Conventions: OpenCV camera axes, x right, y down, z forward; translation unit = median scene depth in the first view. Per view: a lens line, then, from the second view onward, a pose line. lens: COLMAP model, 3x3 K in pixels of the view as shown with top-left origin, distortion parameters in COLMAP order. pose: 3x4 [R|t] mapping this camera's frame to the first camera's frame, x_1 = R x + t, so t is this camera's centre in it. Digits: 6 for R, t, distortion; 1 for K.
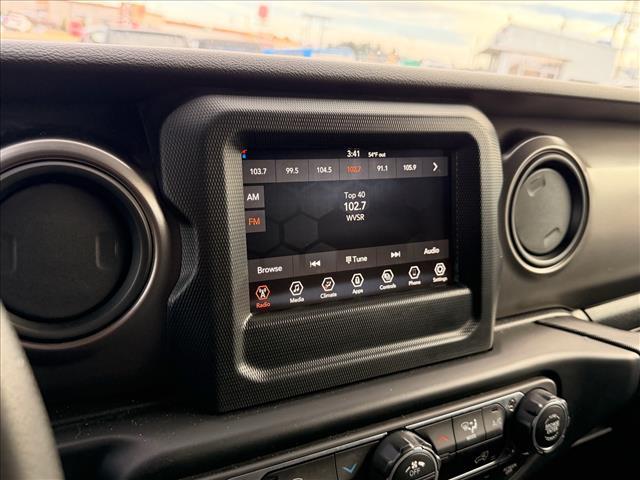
lens RADIAL K [[593.4, 0, 320.4], [0, 593.4, 240.2], [0, 0, 1]] dist [-0.007749, 0.000000]
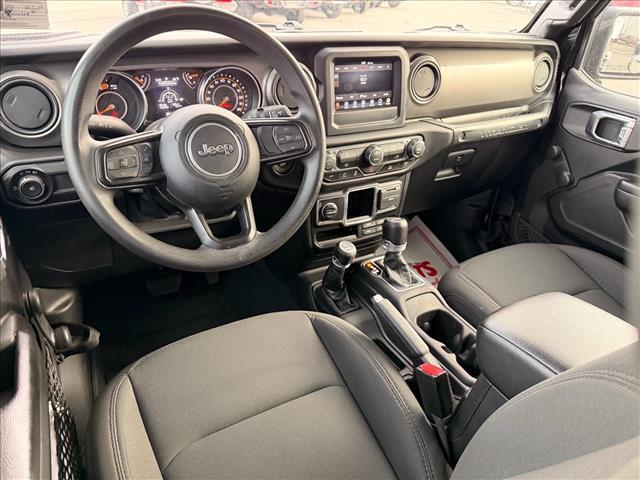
lens RADIAL K [[431.4, 0, 341.6], [0, 431.4, 242.9], [0, 0, 1]] dist [0.002168, -0.002300]
pose [[0.999198, 0.006054, 0.039579, -0.153775], [-0.018115, 0.949898, 0.312034, 0.060709], [-0.035707, -0.312501, 0.949246, -1.585347]]
